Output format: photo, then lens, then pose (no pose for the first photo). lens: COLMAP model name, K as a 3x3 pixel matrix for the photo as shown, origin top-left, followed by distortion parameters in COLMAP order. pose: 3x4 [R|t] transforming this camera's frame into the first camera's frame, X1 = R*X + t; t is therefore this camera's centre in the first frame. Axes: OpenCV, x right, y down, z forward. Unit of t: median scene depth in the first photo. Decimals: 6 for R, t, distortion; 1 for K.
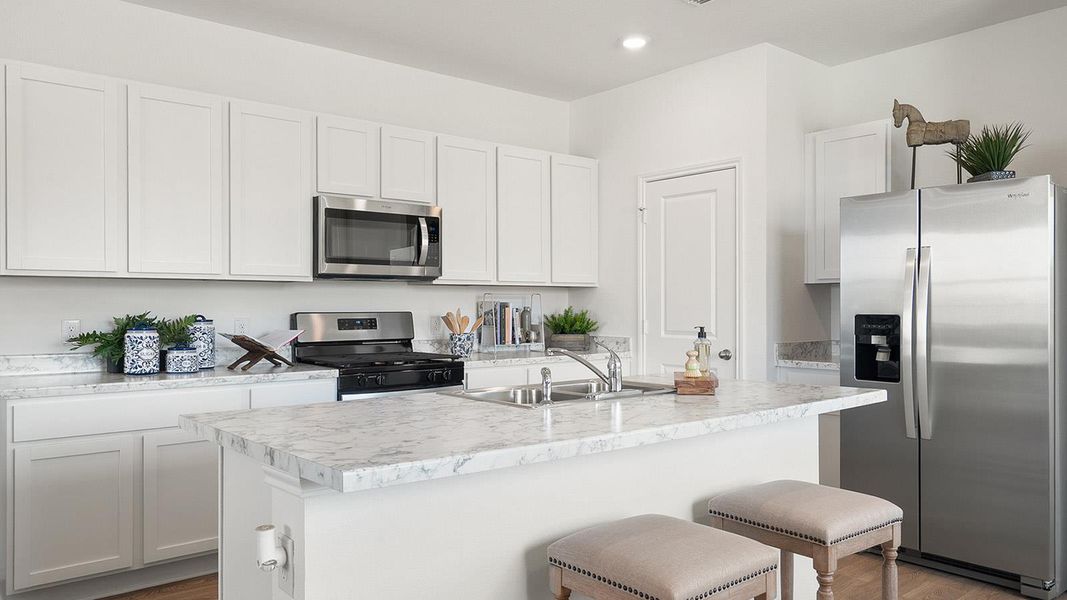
lens RADIAL K [[744.5, 0, 536.3], [0, 744.5, 303.0], [0, 0, 1]] dist [0.005044, 0.004713]
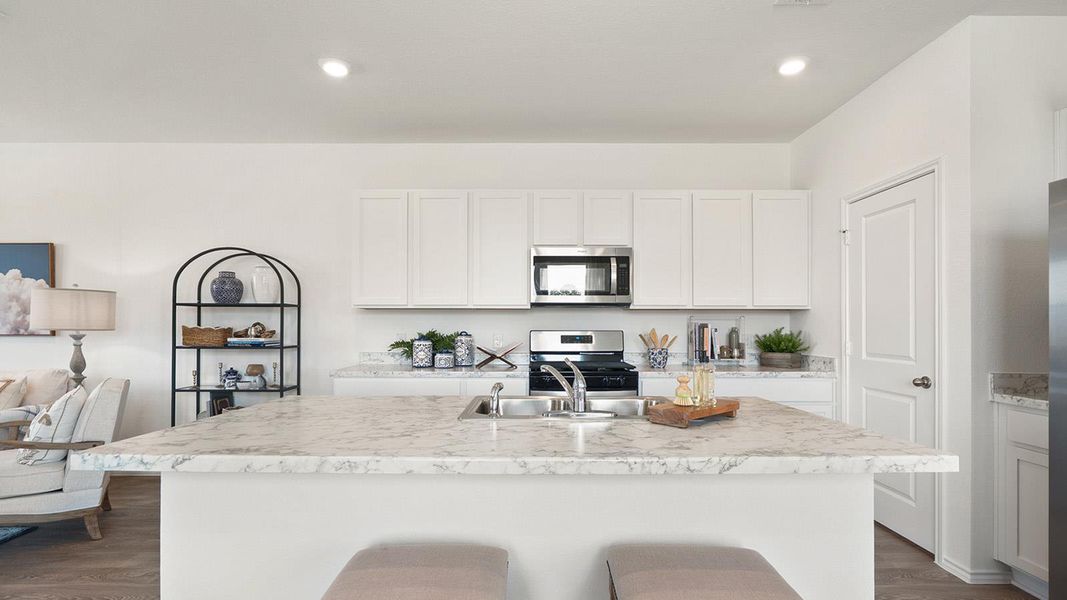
lens RADIAL K [[492.6, 0, 524.7], [0, 492.6, 317.8], [0, 0, 1]] dist [0.002300, 0.001917]
pose [[0.775780, -0.006666, -0.630968, 0.270481], [-0.001738, 0.999918, -0.012701, 0.000481], [0.631001, 0.010950, 0.775705, 0.251921]]
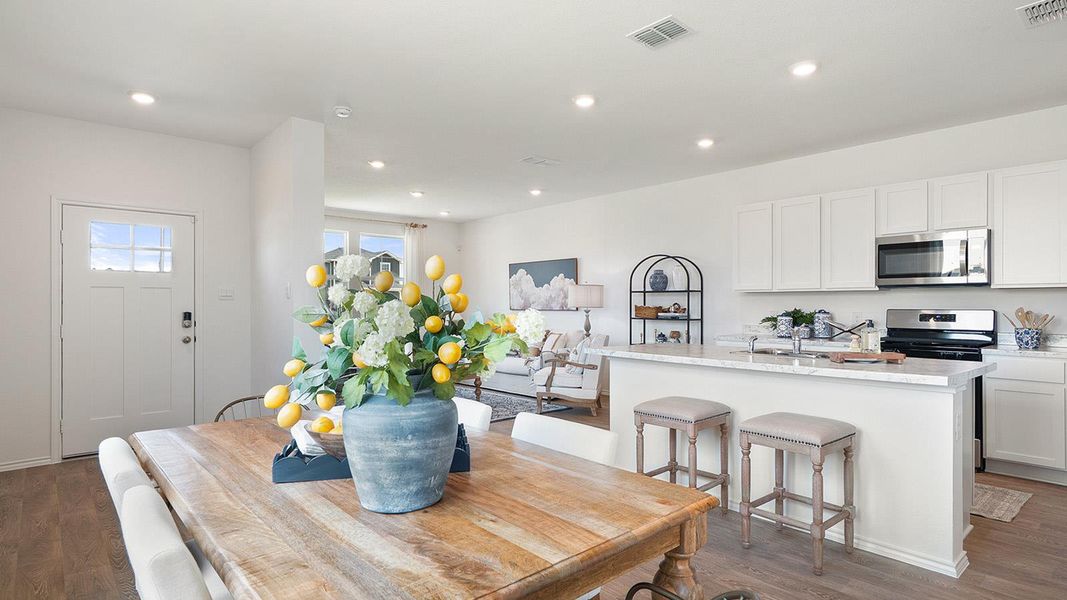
lens RADIAL K [[548.1, 0, 539.4], [0, 548.1, 306.6], [0, 0, 1]] dist [-0.002084, -0.000312]
pose [[0.061782, 0.003640, -0.998083, 0.810391], [-0.001604, 0.999992, 0.003548, 0.003951], [0.998088, 0.001382, 0.061788, 0.175473]]
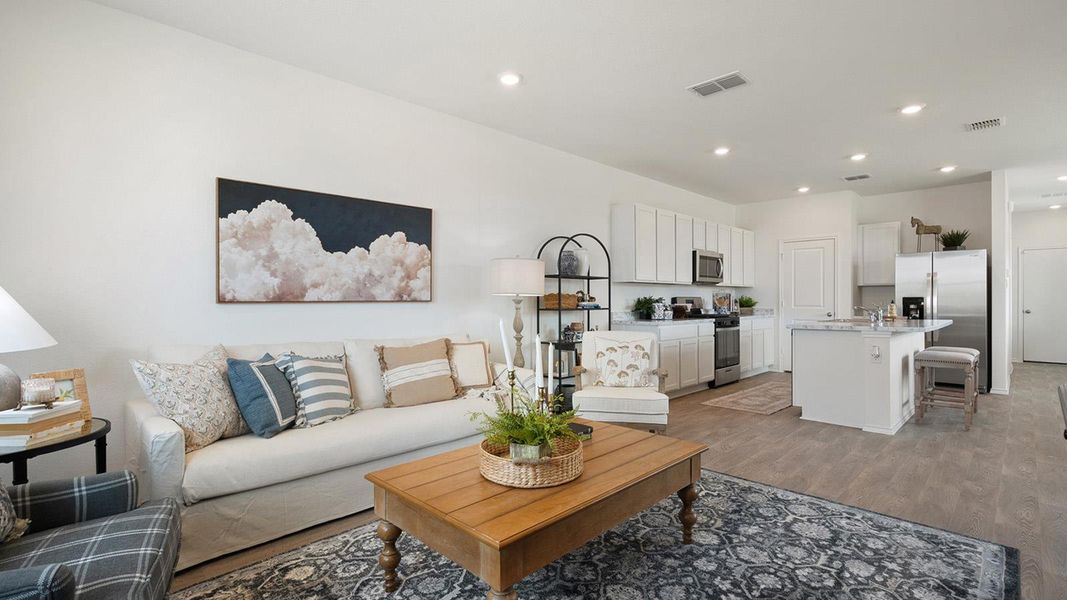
lens RADIAL K [[492.6, 0, 532.9], [0, 492.6, 298.3], [0, 0, 1]] dist [0.002300, 0.001917]
pose [[0.994703, -0.000153, 0.102786, -0.959138], [0.000374, 0.999998, -0.002137, 0.020303], [-0.102785, 0.002164, 0.994701, -0.562922]]
